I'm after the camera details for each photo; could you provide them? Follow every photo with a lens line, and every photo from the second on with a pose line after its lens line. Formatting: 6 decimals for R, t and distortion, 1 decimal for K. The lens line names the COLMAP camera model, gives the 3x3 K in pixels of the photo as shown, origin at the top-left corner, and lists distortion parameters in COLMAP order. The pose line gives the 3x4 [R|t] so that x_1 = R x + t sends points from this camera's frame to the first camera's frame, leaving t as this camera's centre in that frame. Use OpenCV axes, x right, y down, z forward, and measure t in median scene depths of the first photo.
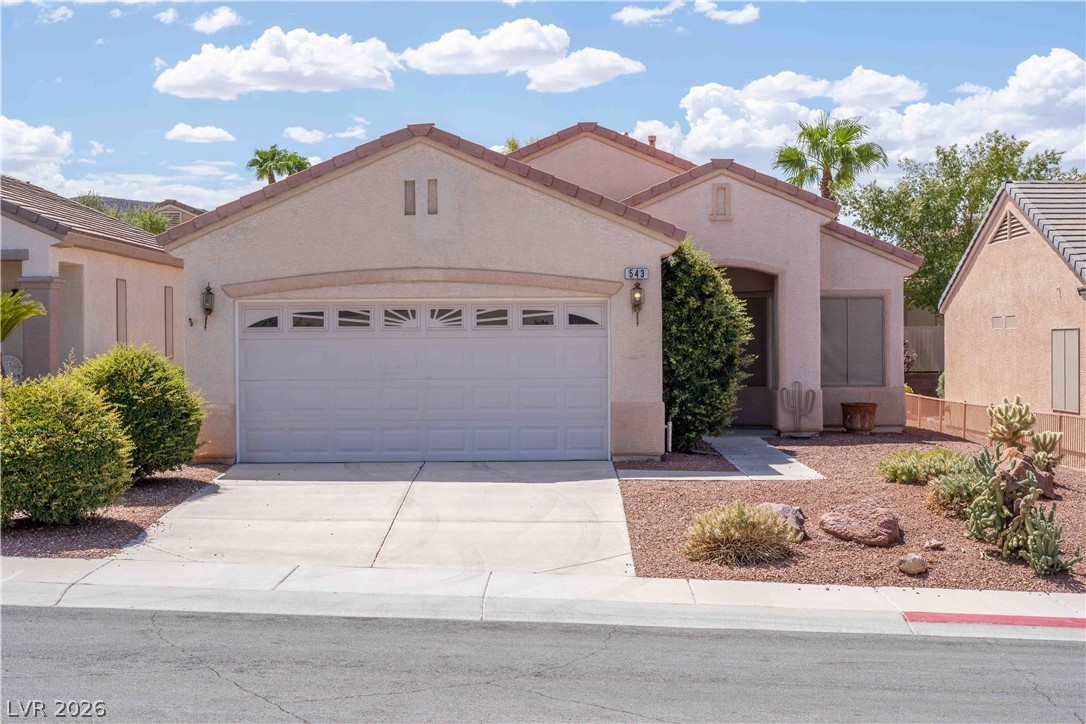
lens RADIAL K [[1602.7, 0, 548.4], [0, 1602.7, 362.3], [0, 0, 1]] dist [-0.010093, 0.000000]
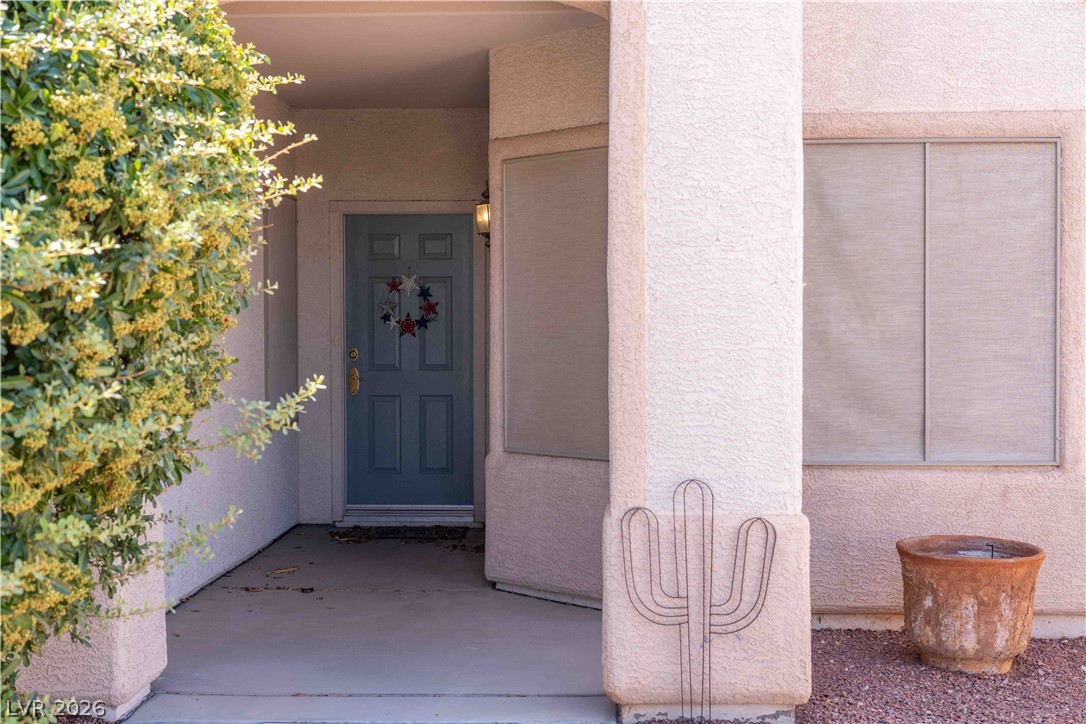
lens RADIAL K [[1602.7, 0, 541.9], [0, 1602.7, 362.8], [0, 0, 1]] dist [-0.010093, 0.000000]
pose [[0.998916, 0.004389, -0.046339, 0.178463], [-0.003572, 0.999837, 0.017694, -0.009808], [0.046409, -0.017509, 0.998769, 0.962446]]
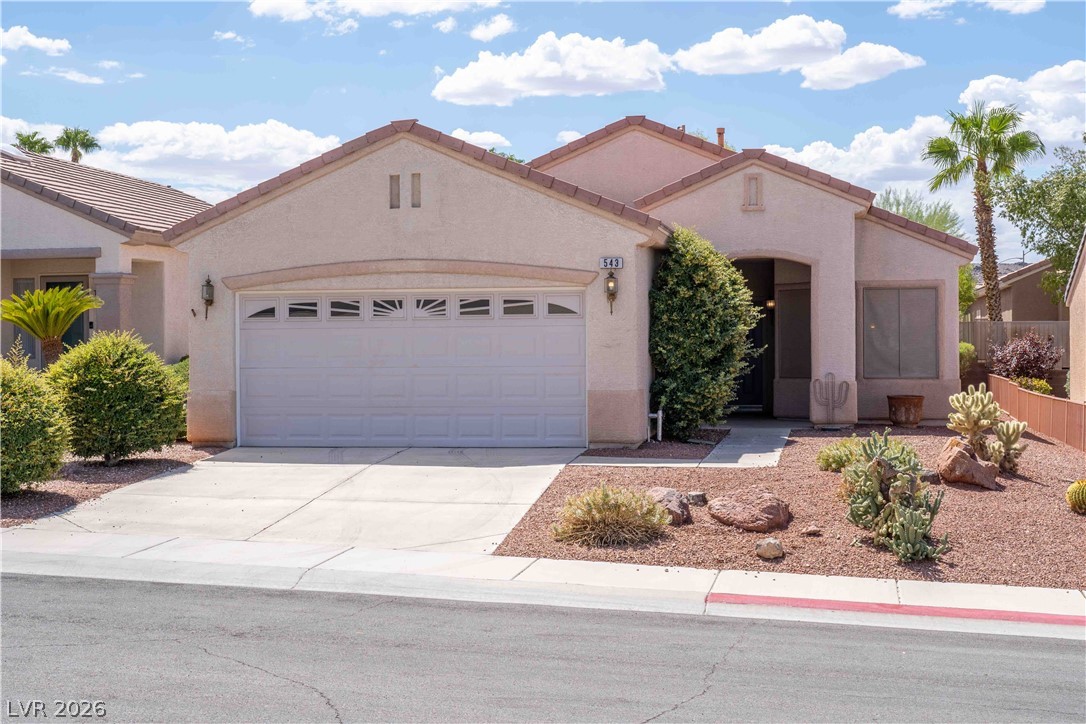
lens RADIAL K [[1602.7, 0, 544.8], [0, 1602.7, 362.5], [0, 0, 1]] dist [-0.010093, 0.000000]
pose [[0.985737, 0.001435, -0.168286, 0.182823], [-0.001532, 0.999999, -0.000448, 0.007890], [0.168285, 0.000699, 0.985738, -0.003144]]
